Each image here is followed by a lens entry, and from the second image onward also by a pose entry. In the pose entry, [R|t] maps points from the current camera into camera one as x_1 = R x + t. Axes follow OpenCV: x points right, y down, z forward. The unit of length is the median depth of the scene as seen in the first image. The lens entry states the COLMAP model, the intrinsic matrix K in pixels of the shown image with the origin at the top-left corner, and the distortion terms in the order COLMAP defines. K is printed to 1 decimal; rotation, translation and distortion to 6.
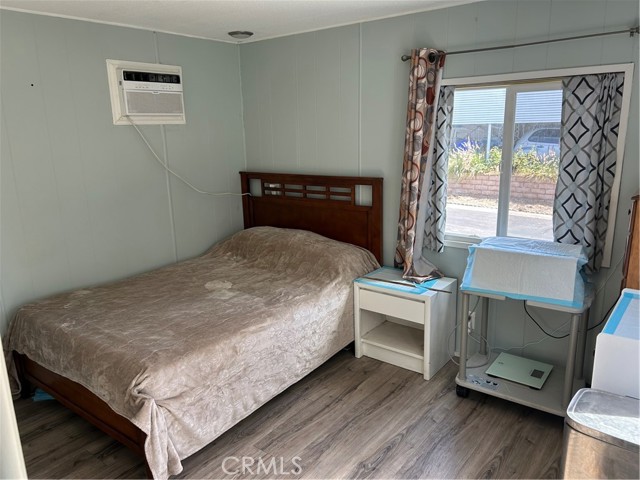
lens RADIAL K [[480.1, 0, 322.1], [0, 480.1, 240.5], [0, 0, 1]] dist [0.061589, -0.075946]
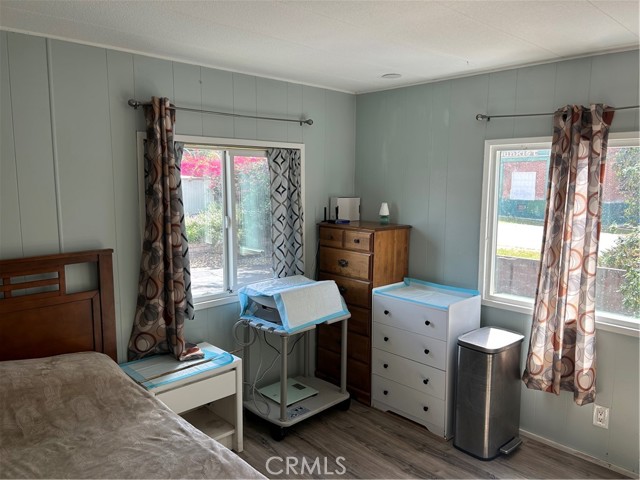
lens RADIAL K [[480.1, 0, 321.7], [0, 480.1, 239.1], [0, 0, 1]] dist [0.061589, -0.075946]
pose [[0.142408, -0.098000, 0.984945, -0.657739], [0.216970, 0.973976, 0.065538, -0.140982], [-0.965735, 0.204370, 0.159965, 0.639807]]
